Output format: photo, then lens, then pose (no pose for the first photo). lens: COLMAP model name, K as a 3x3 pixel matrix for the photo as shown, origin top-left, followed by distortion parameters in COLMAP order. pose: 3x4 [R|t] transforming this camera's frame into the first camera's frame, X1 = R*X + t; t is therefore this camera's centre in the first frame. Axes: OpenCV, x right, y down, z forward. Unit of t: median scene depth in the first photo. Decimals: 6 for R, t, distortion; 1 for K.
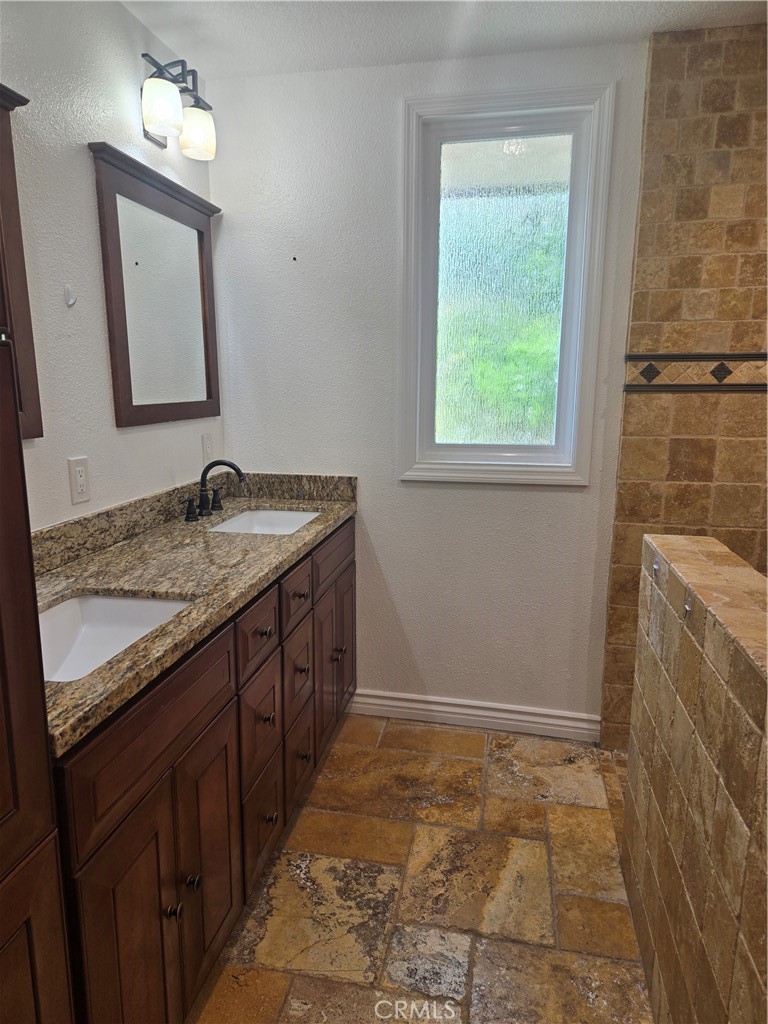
lens RADIAL K [[687.6, 0, 384.0], [0, 687.6, 512.0], [0, 0, 1]] dist [0.049605, -0.000829]
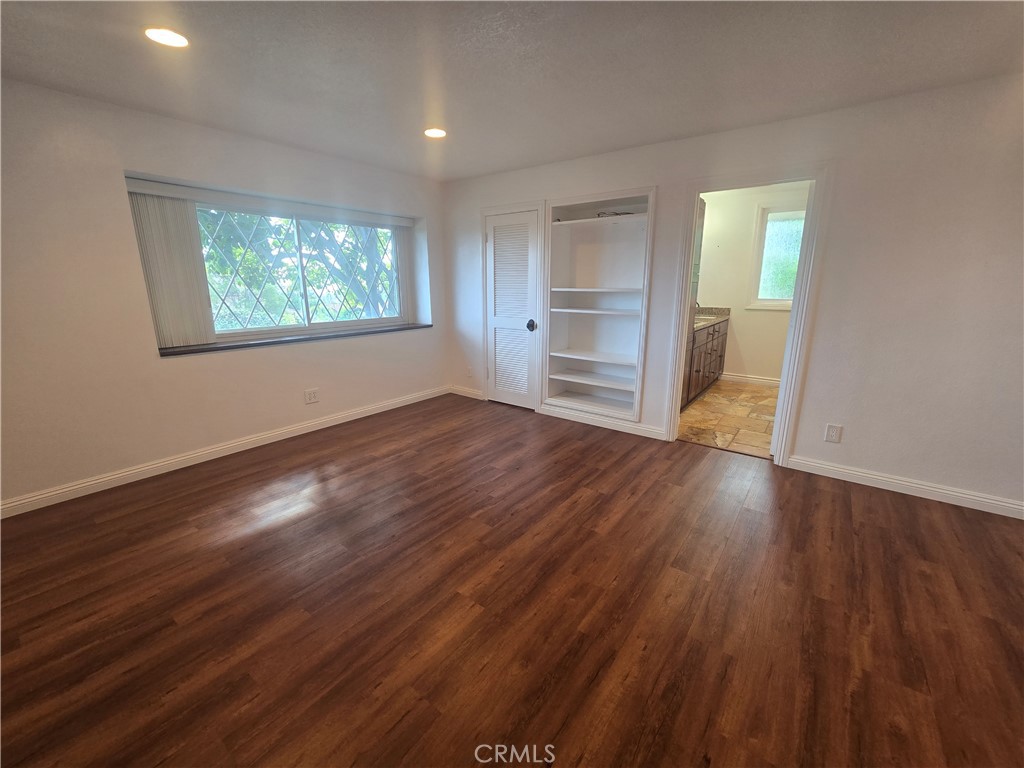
lens RADIAL K [[418.3, 0, 514.2], [0, 418.3, 377.6], [0, 0, 1]] dist [-0.000298, 0.000150]
pose [[0.905261, 0.093987, -0.414329, -0.120719], [-0.081230, 0.995522, 0.048348, 0.287792], [0.417018, -0.010112, 0.908842, -1.397370]]
